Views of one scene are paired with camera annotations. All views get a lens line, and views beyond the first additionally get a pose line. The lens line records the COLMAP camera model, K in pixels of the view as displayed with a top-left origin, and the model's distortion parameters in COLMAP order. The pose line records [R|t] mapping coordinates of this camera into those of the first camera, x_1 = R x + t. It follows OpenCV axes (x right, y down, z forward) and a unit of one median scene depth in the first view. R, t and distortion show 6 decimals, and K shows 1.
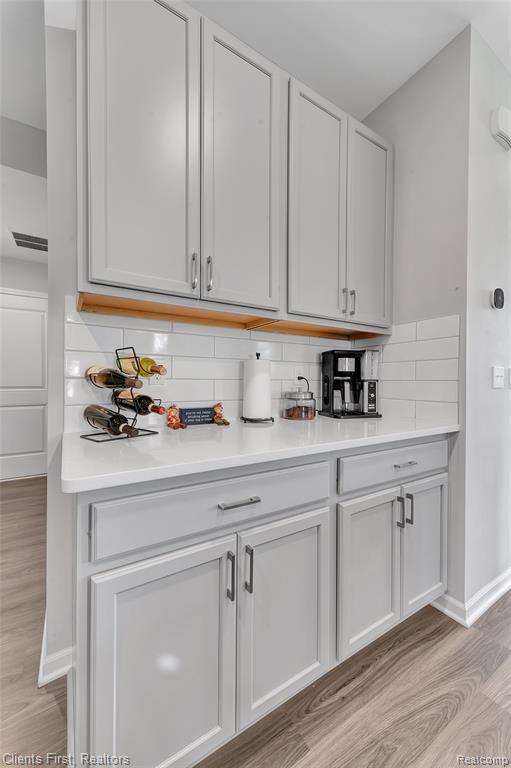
lens RADIAL K [[300.1, 0, 253.1], [0, 300.1, 382.7], [0, 0, 1]] dist [0.005514, 0.000286]
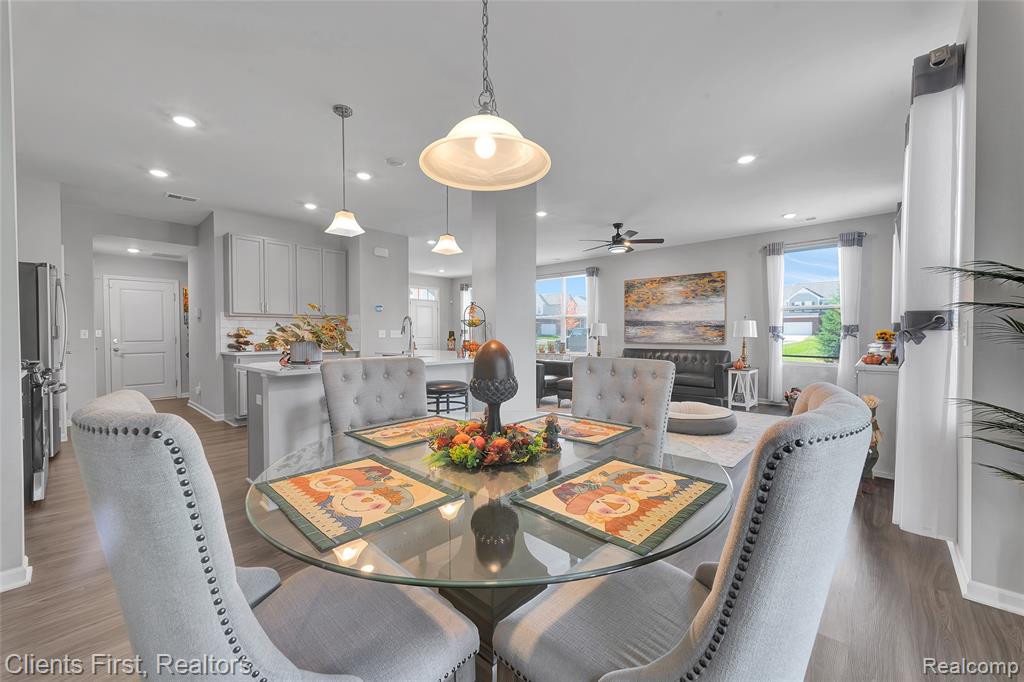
lens RADIAL K [[396.3, 0, 507.3], [0, 396.3, 339.3], [0, 0, 1]] dist [0.003111, 0.001408]
pose [[0.962512, -0.012077, 0.270971, 1.071073], [0.009755, 0.999903, 0.009916, 0.010322], [-0.271064, -0.006901, 0.962536, -3.513799]]
